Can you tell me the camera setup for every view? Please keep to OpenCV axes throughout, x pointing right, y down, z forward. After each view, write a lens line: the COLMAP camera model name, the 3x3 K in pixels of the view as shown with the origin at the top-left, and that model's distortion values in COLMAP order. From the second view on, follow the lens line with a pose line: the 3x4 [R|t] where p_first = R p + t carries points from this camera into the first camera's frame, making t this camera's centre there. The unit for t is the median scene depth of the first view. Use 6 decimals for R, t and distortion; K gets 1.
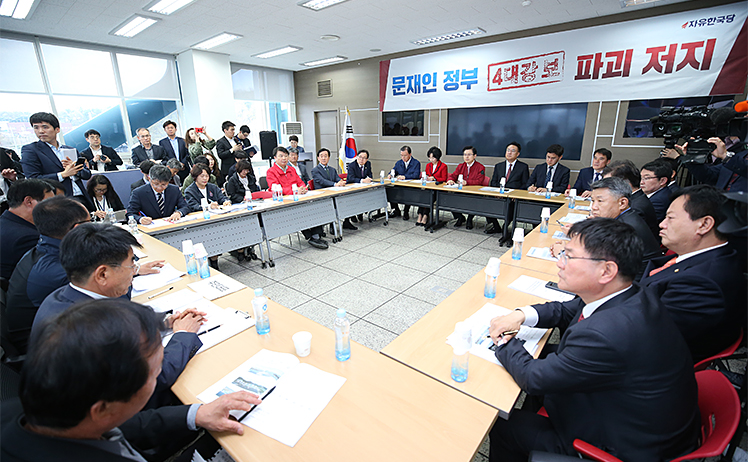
lens RADIAL K [[344.7, 0, 372.7], [0, 344.7, 228.7], [0, 0, 1]] dist [-0.028447, 0.010244]
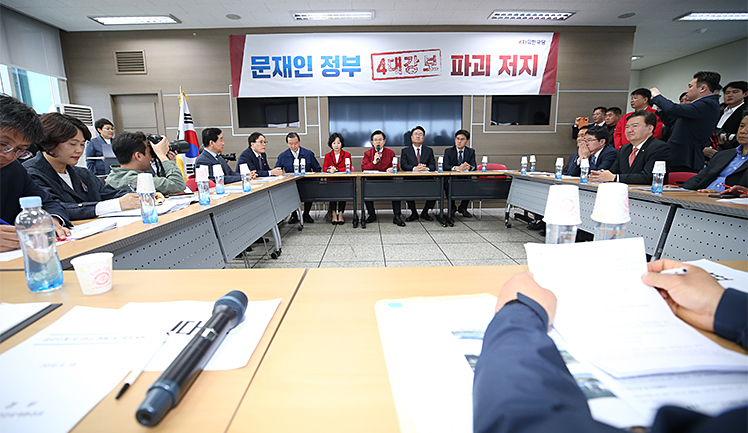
lens RADIAL K [[343.2, 0, 373.4], [0, 343.2, 211.6], [0, 0, 1]] dist [-0.030698, 0.004702]
pose [[0.766082, -0.108178, 0.633574, -0.343165], [0.179322, 0.982566, -0.049060, 0.016574], [-0.617221, 0.151197, 0.772125, 0.322270]]
